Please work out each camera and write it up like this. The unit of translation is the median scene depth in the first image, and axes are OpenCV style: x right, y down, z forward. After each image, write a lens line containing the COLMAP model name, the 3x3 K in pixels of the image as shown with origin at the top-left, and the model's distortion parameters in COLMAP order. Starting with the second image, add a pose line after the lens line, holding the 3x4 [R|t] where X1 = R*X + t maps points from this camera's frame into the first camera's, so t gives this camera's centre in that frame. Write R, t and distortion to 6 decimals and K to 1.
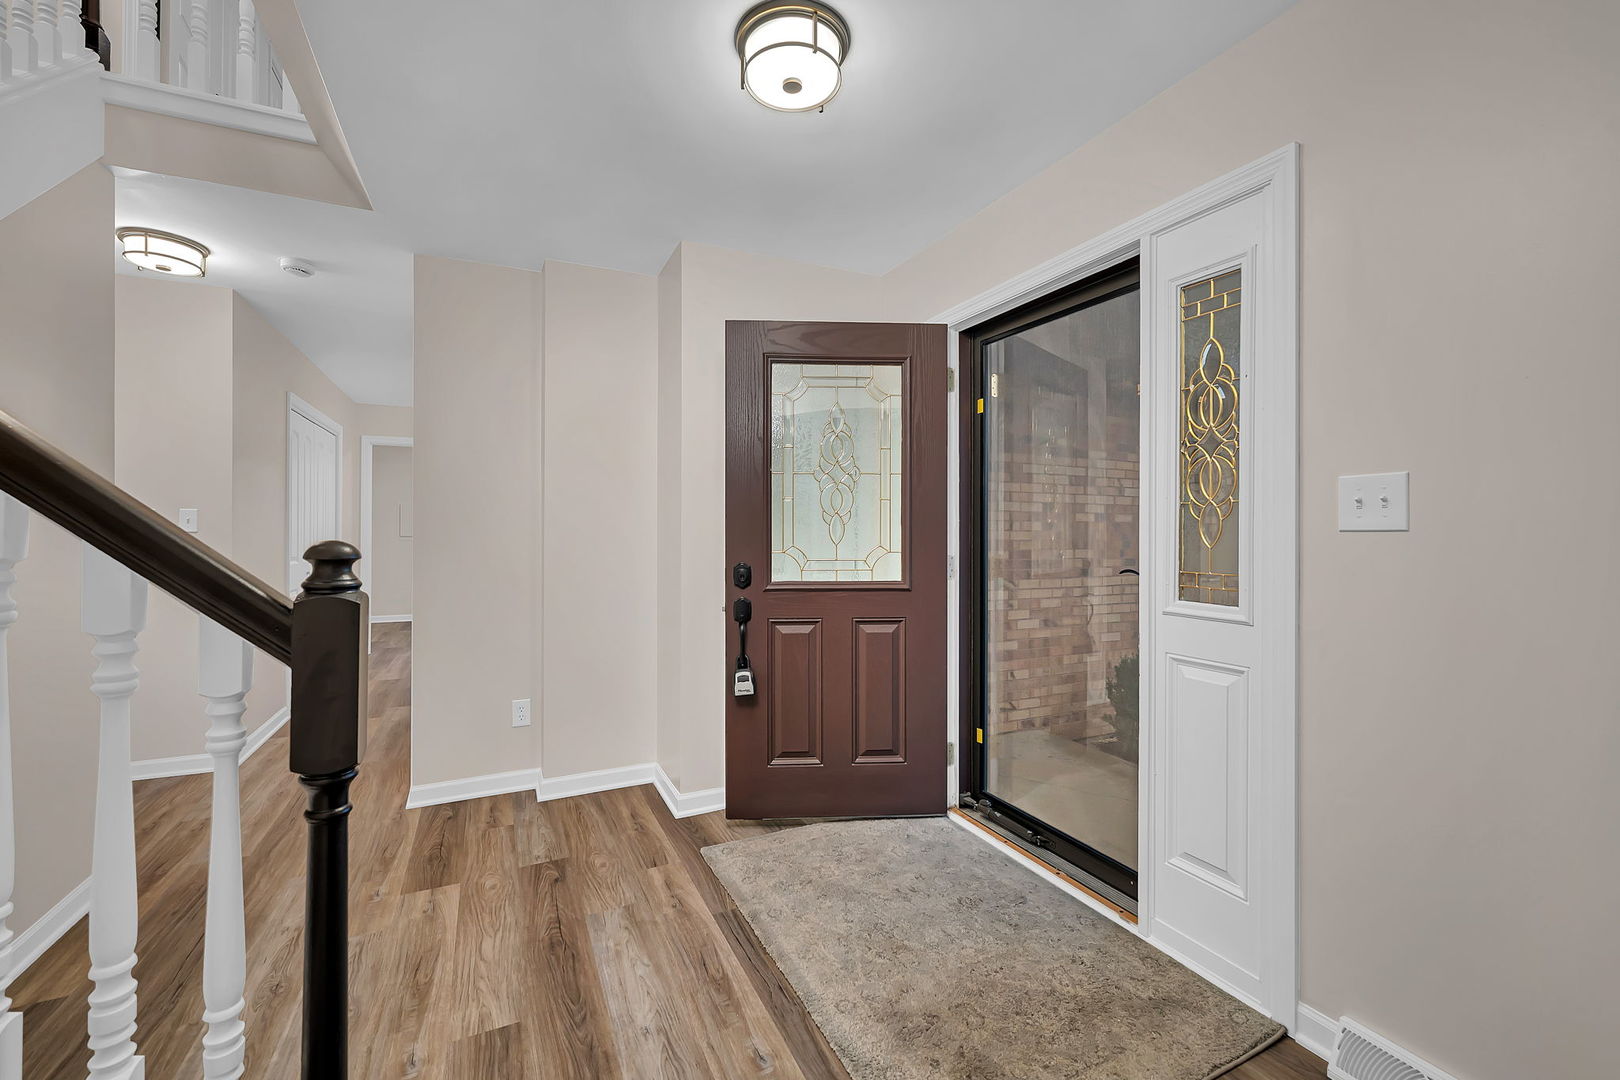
lens RADIAL K [[663.1, 0, 814.3], [0, 663.1, 535.7], [0, 0, 1]] dist [0.002190, -0.000381]
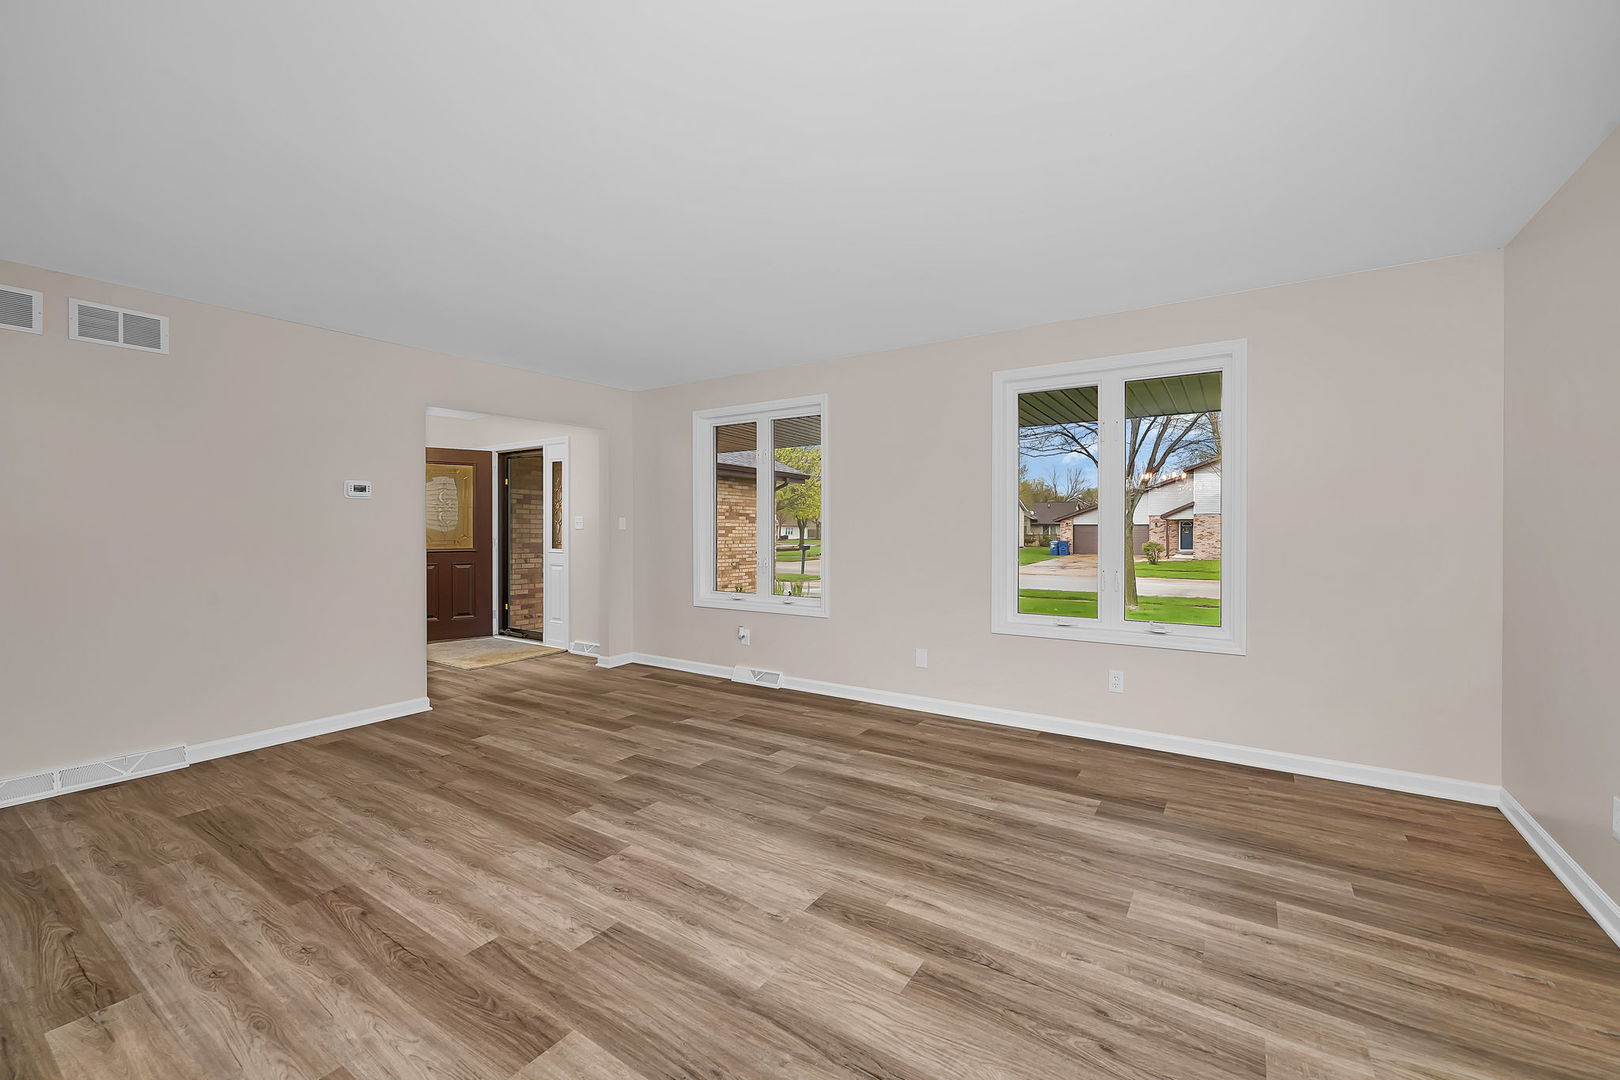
lens RADIAL K [[663.1, 0, 816.4], [0, 663.1, 536.3], [0, 0, 1]] dist [0.002190, -0.000381]
pose [[0.856947, -0.004254, 0.515387, -0.055809], [-0.001053, 0.999949, 0.010005, -0.007884], [-0.515404, -0.009117, 0.856899, -1.940403]]
